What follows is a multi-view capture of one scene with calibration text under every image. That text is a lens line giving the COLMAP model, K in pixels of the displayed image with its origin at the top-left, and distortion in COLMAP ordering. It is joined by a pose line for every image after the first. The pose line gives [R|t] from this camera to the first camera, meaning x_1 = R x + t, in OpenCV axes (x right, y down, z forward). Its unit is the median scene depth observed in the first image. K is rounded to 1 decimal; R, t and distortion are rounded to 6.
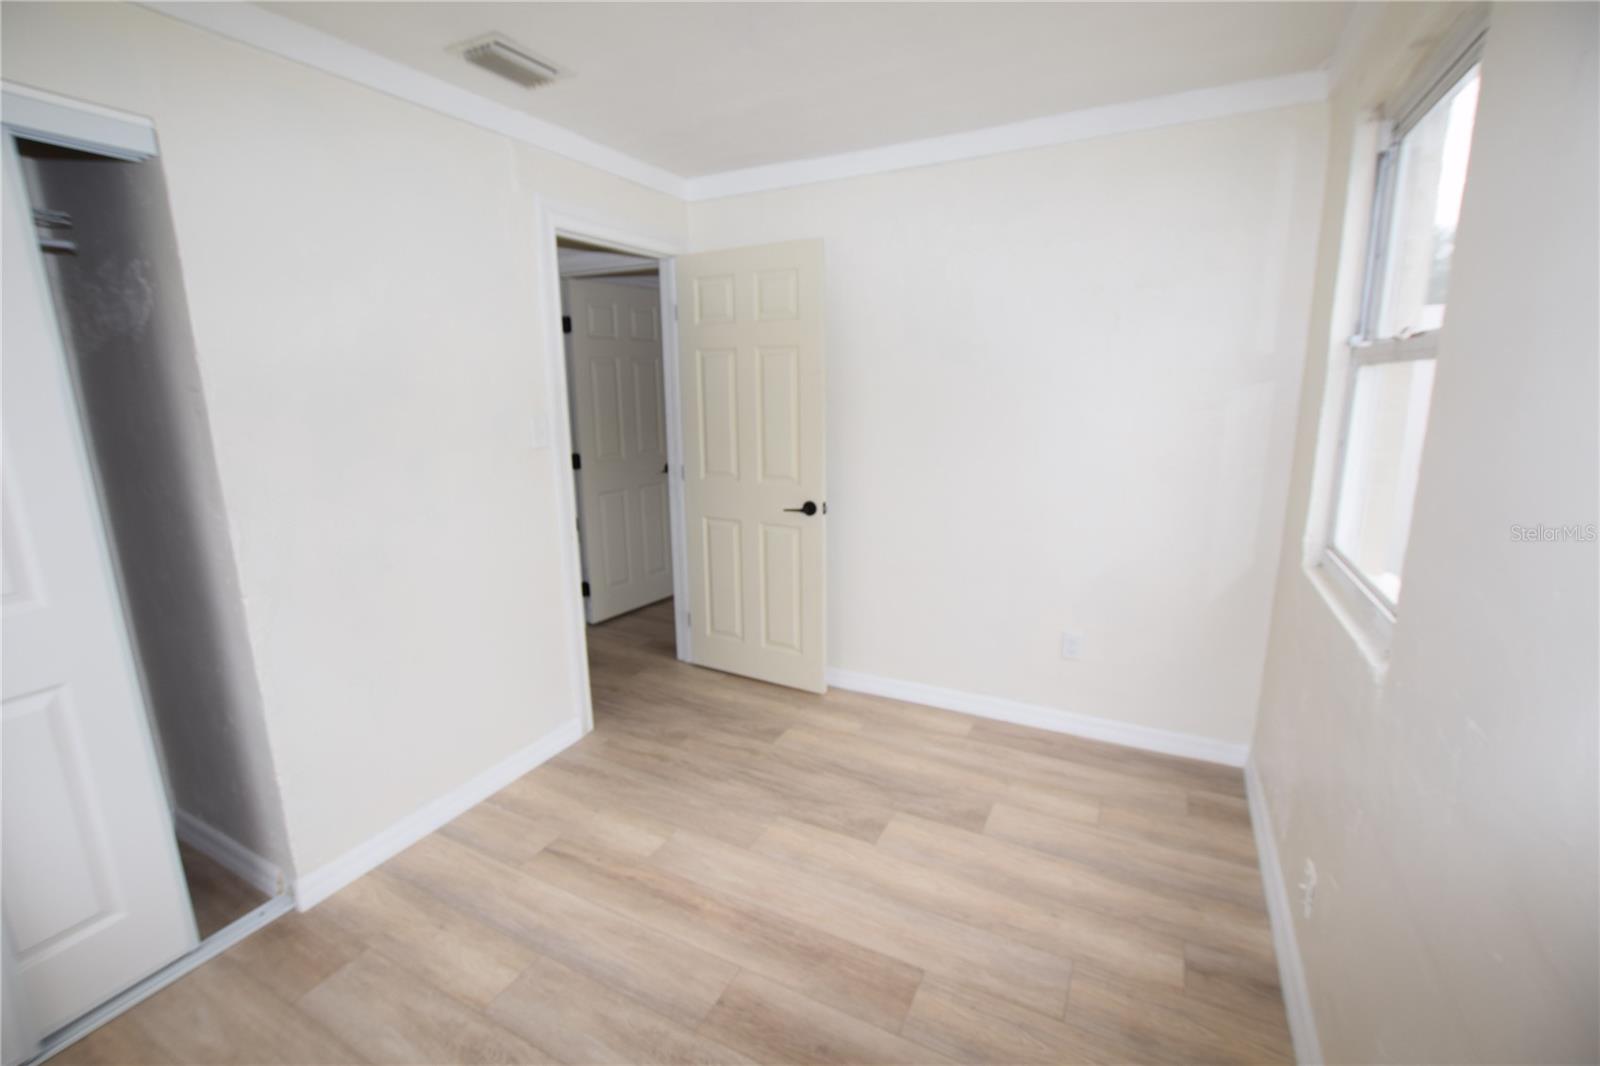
lens RADIAL K [[705.1, 0, 791.0], [0, 705.1, 539.7], [0, 0, 1]] dist [-0.034872, 0.007682]
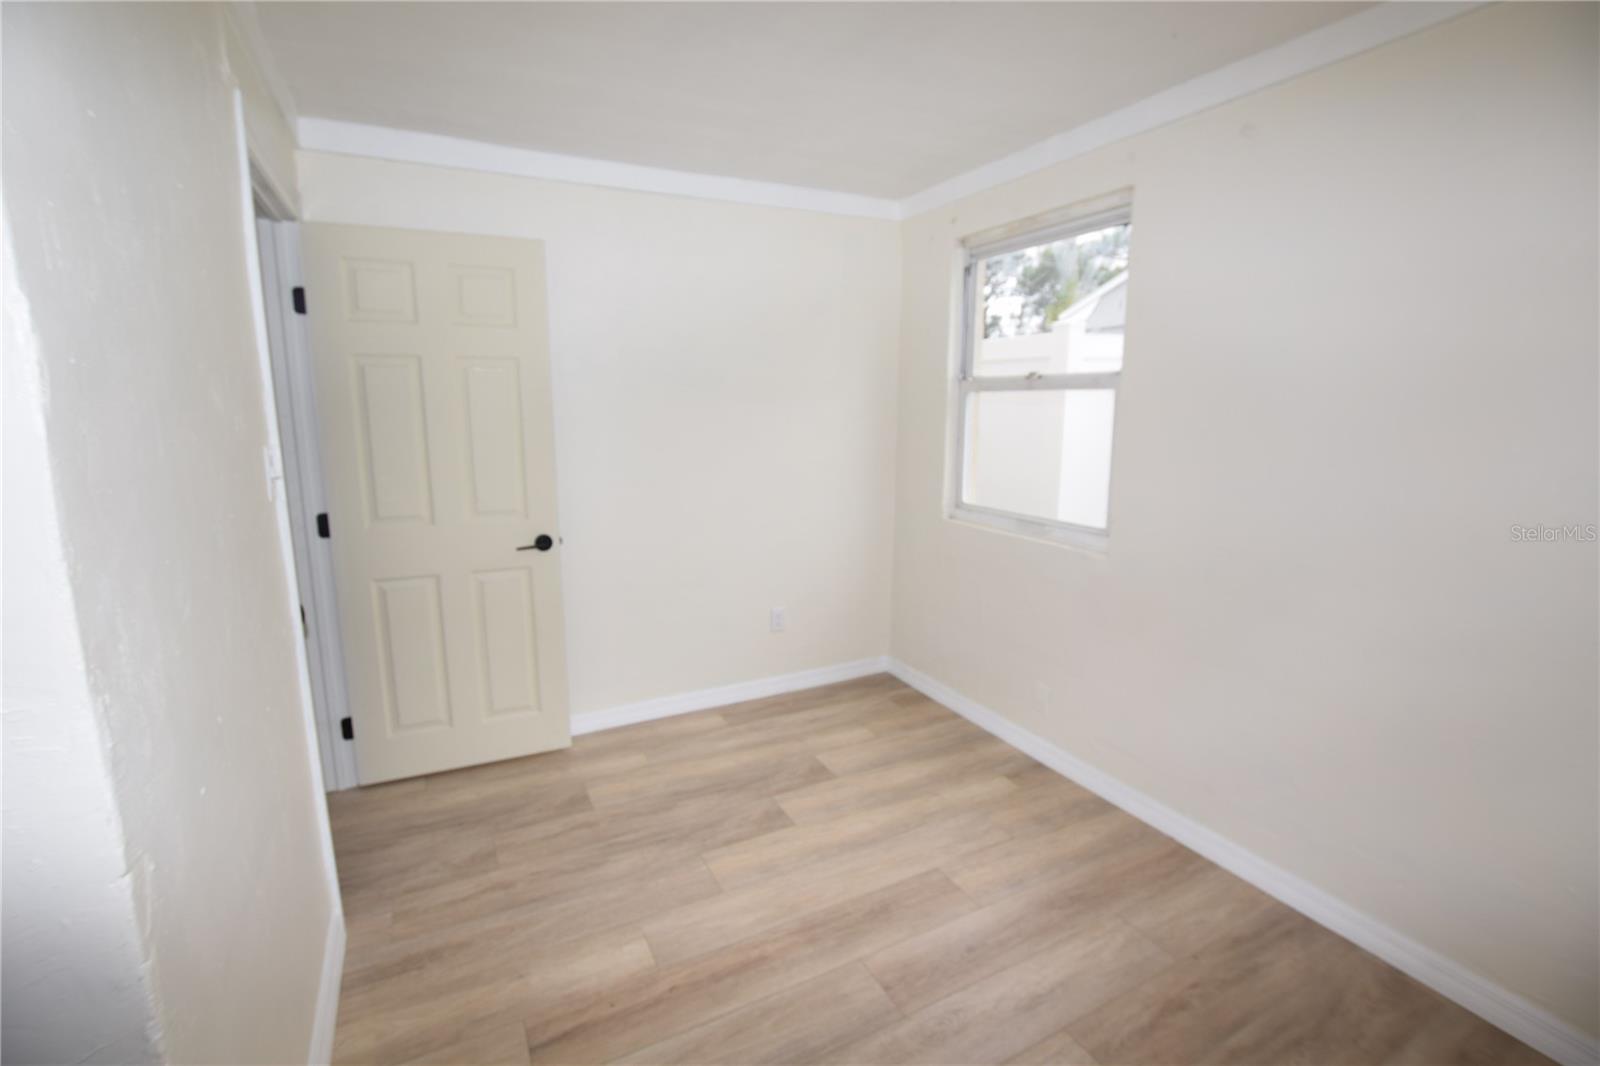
lens RADIAL K [[705.1, 0, 796.0], [0, 705.1, 545.6], [0, 0, 1]] dist [-0.034872, 0.007682]
pose [[0.564091, -0.150410, 0.811898, -0.587974], [0.170570, 0.983288, 0.063653, -0.049909], [-0.807903, 0.102579, 0.580319, 0.275223]]
